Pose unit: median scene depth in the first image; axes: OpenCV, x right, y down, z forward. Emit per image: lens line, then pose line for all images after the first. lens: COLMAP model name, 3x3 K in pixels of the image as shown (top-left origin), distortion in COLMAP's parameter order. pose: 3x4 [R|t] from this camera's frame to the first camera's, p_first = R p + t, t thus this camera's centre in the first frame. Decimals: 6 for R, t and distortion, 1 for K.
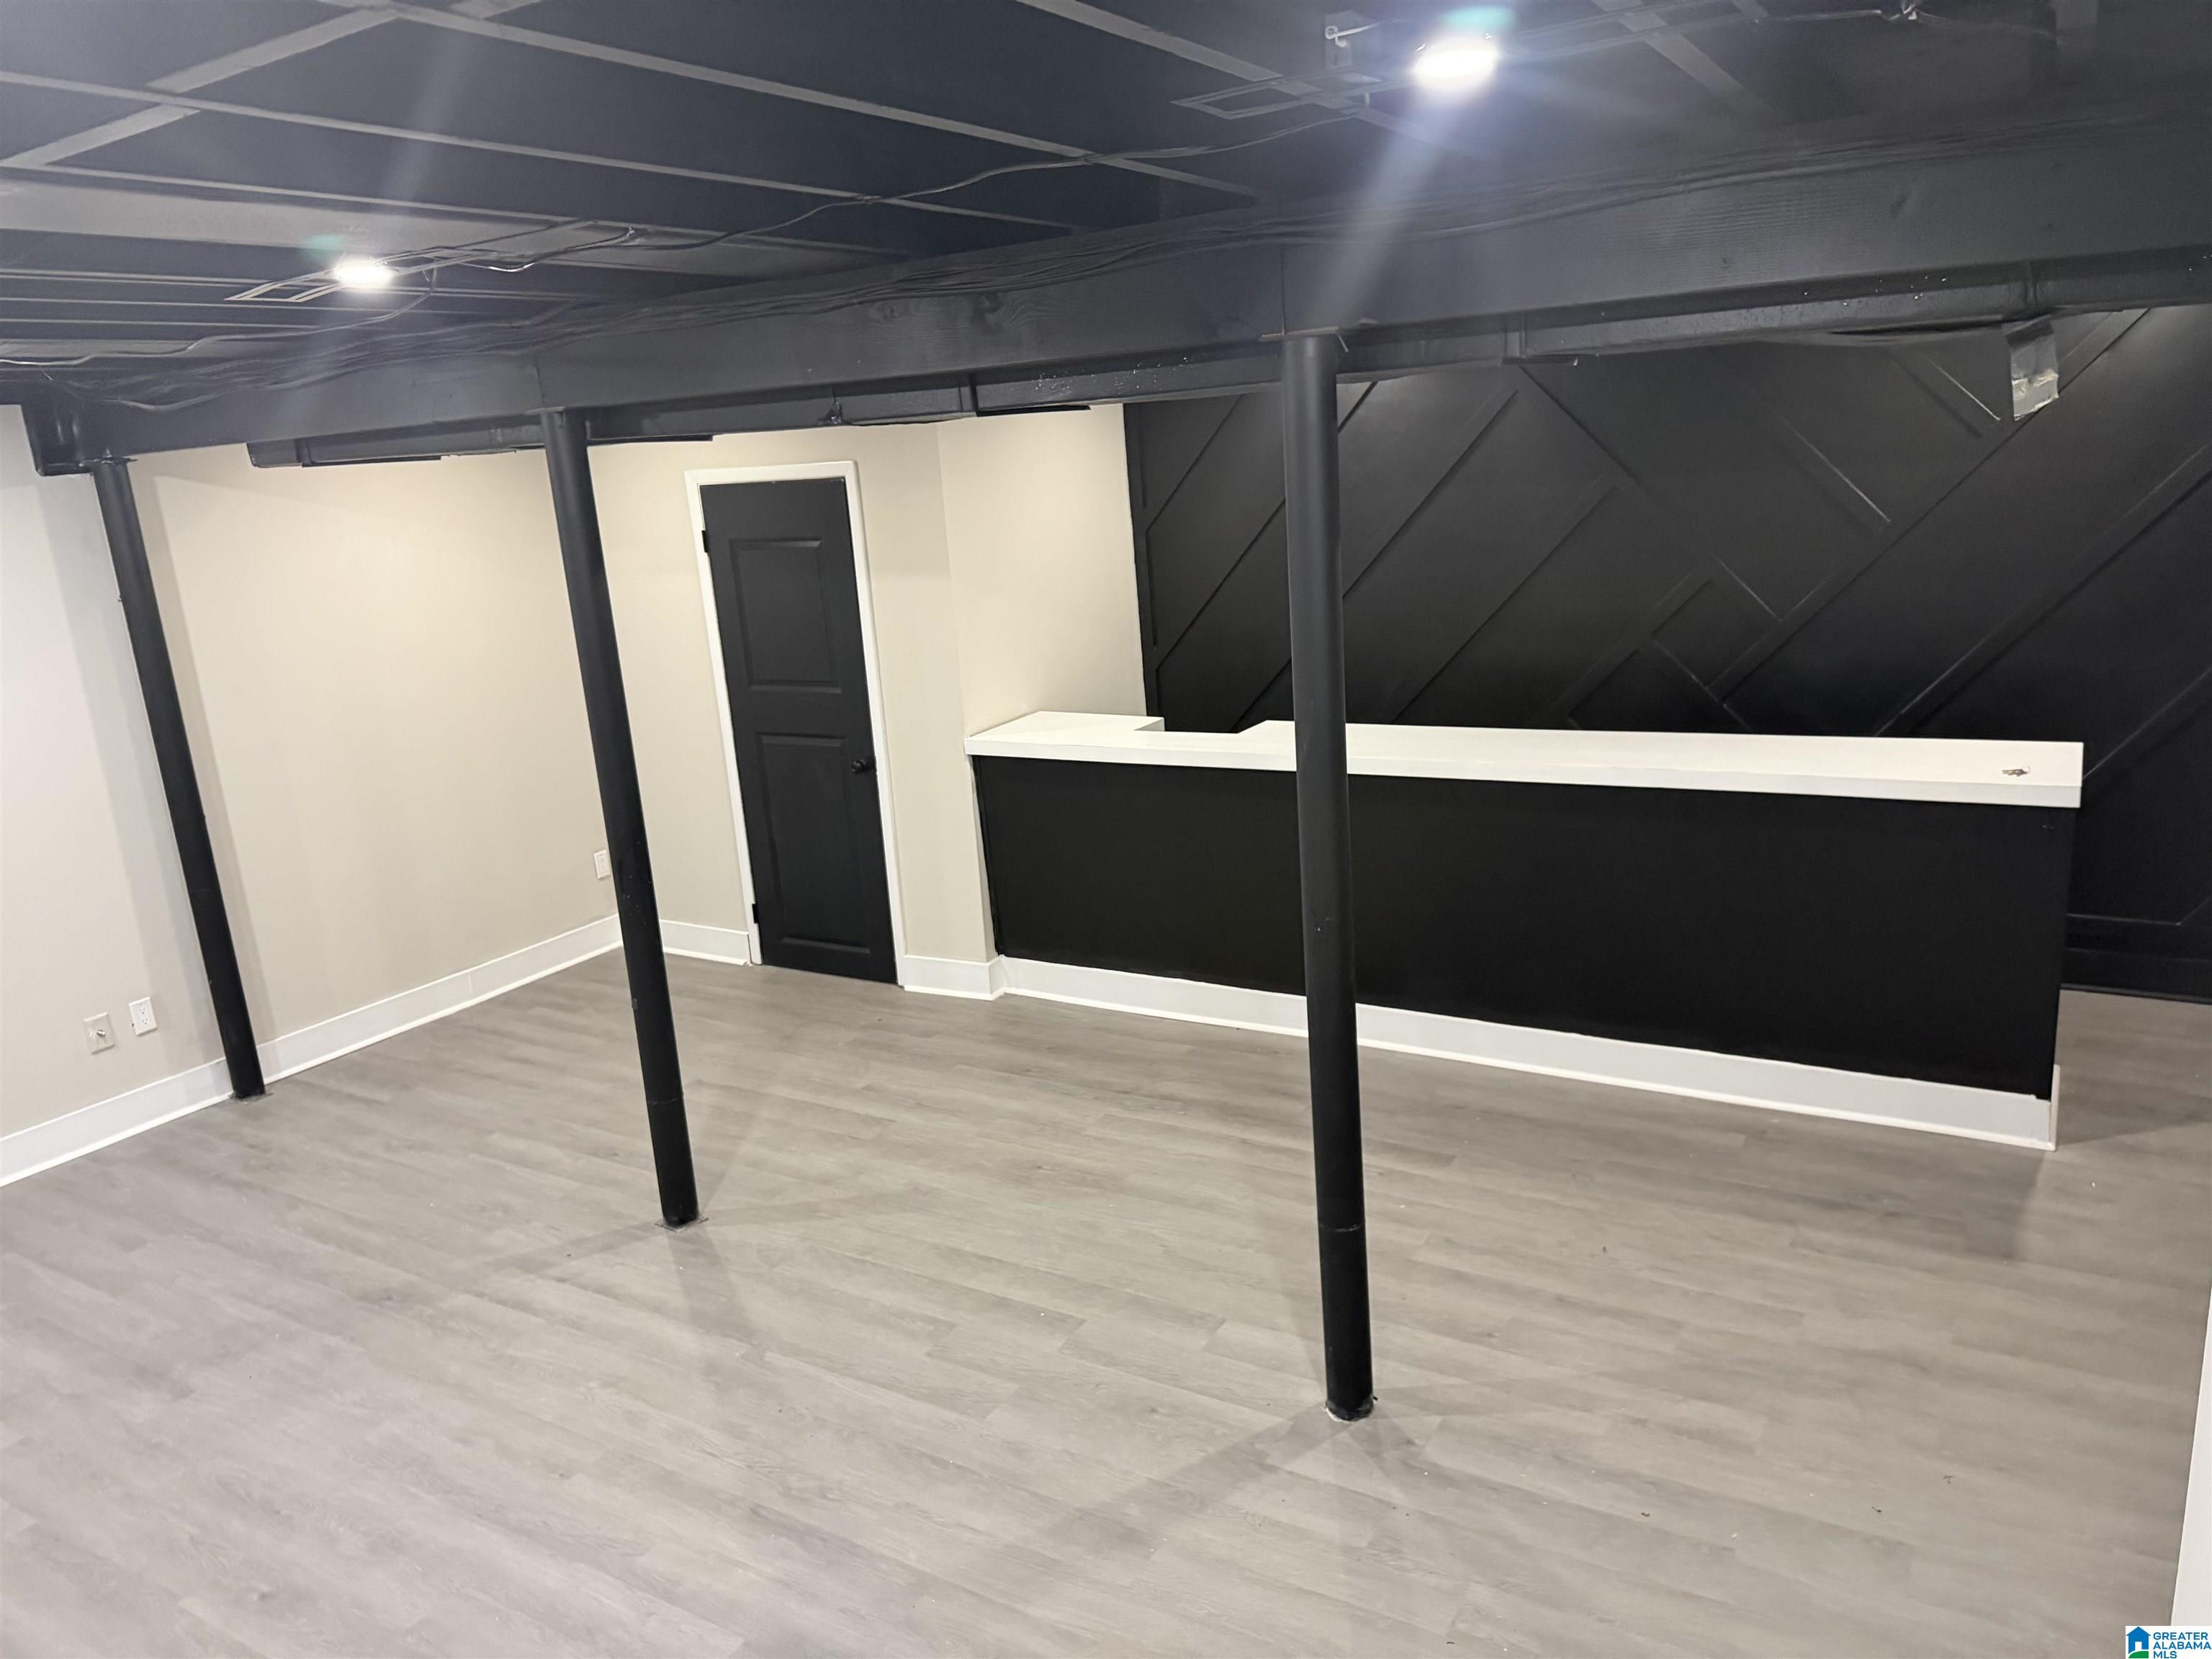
lens RADIAL K [[1577.1, 0, 1113.0], [0, 1577.1, 801.7], [0, 0, 1]] dist [0.022829, -0.021707]
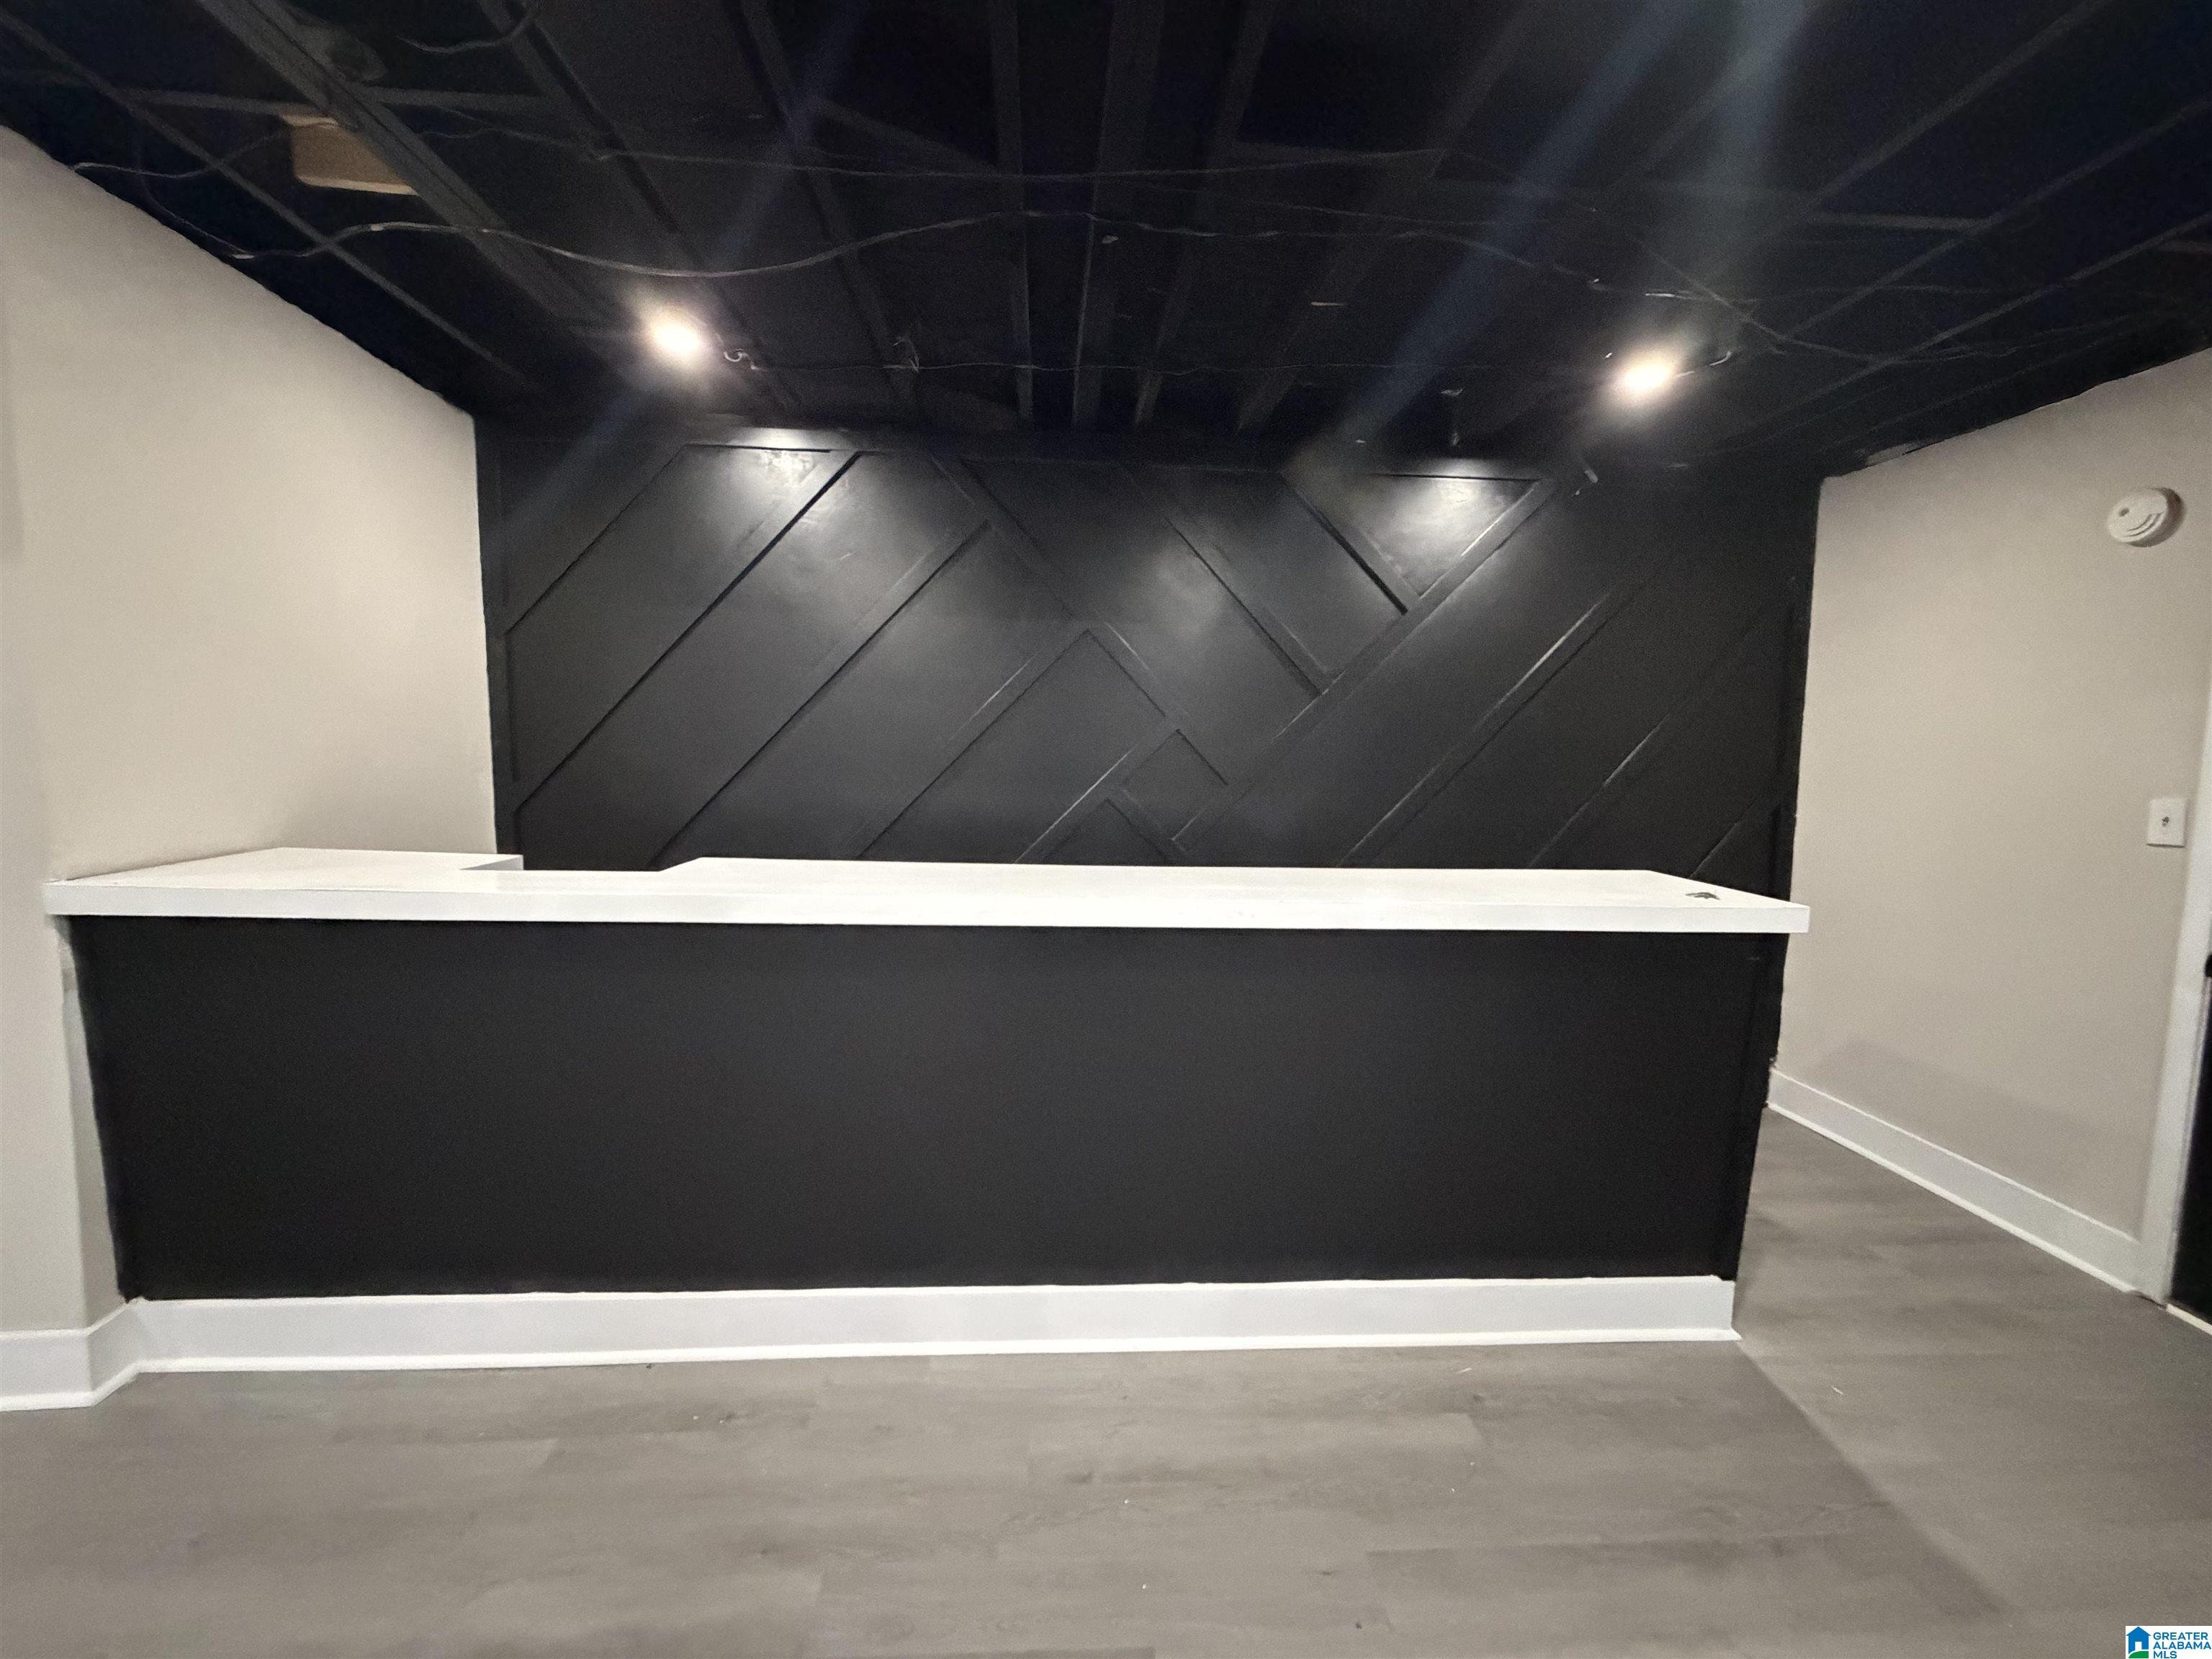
lens RADIAL K [[873.1, 0, 1106.0], [0, 873.1, 799.2], [0, 0, 1]] dist [-0.000977, -0.000087]
pose [[0.812657, 0.035828, 0.581640, 0.017152], [0.037739, 0.992777, -0.113882, -0.022592], [-0.581519, 0.114497, 0.805435, 0.561701]]
